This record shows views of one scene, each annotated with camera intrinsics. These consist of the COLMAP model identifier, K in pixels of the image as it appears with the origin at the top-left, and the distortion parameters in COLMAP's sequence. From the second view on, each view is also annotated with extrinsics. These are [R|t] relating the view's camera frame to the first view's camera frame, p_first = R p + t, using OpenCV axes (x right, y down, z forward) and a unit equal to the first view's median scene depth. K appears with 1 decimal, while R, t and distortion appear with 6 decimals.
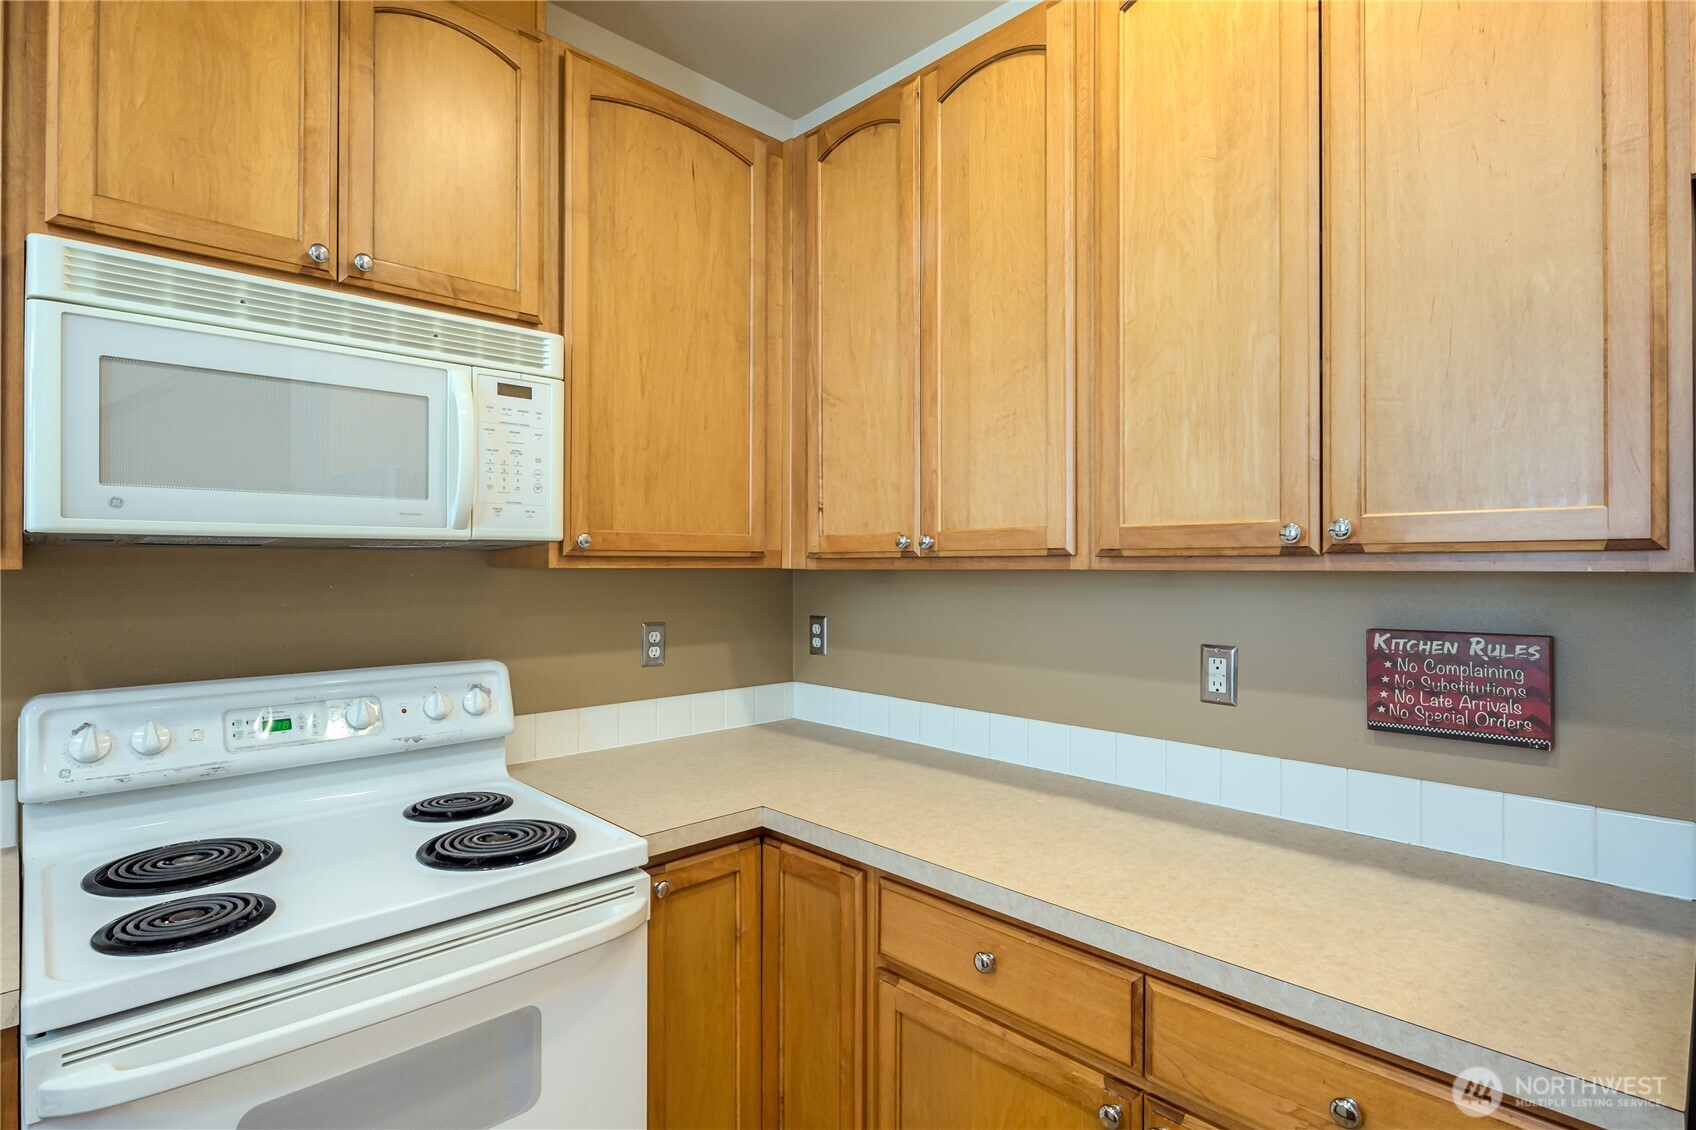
lens RADIAL K [[862.3, 0, 845.5], [0, 862.3, 559.2], [0, 0, 1]] dist [-0.006792, -0.002188]
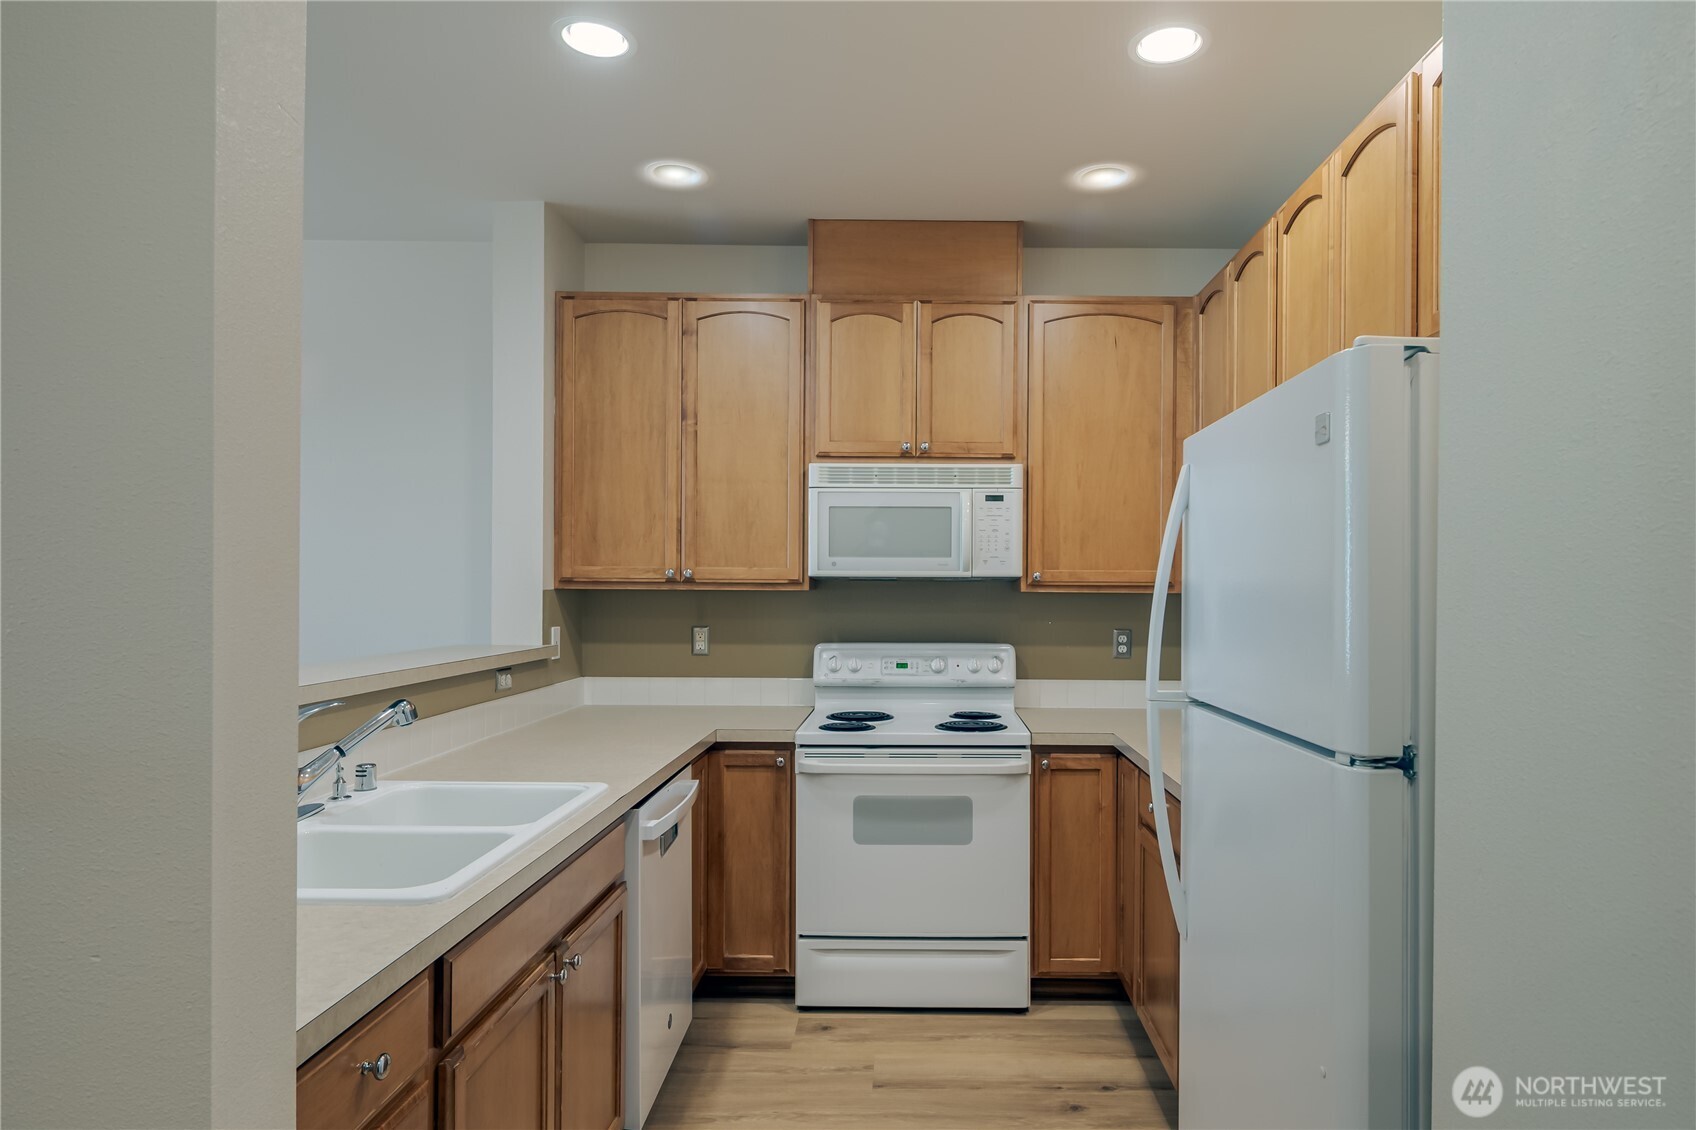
lens RADIAL K [[862.3, 0, 845.5], [0, 862.3, 559.2], [0, 0, 1]] dist [-0.006792, -0.002188]
pose [[0.683563, -0.022131, -0.729556, 0.819596], [-0.001957, 0.999481, -0.032153, 0.001189], [0.729889, 0.023406, 0.683165, -0.568864]]
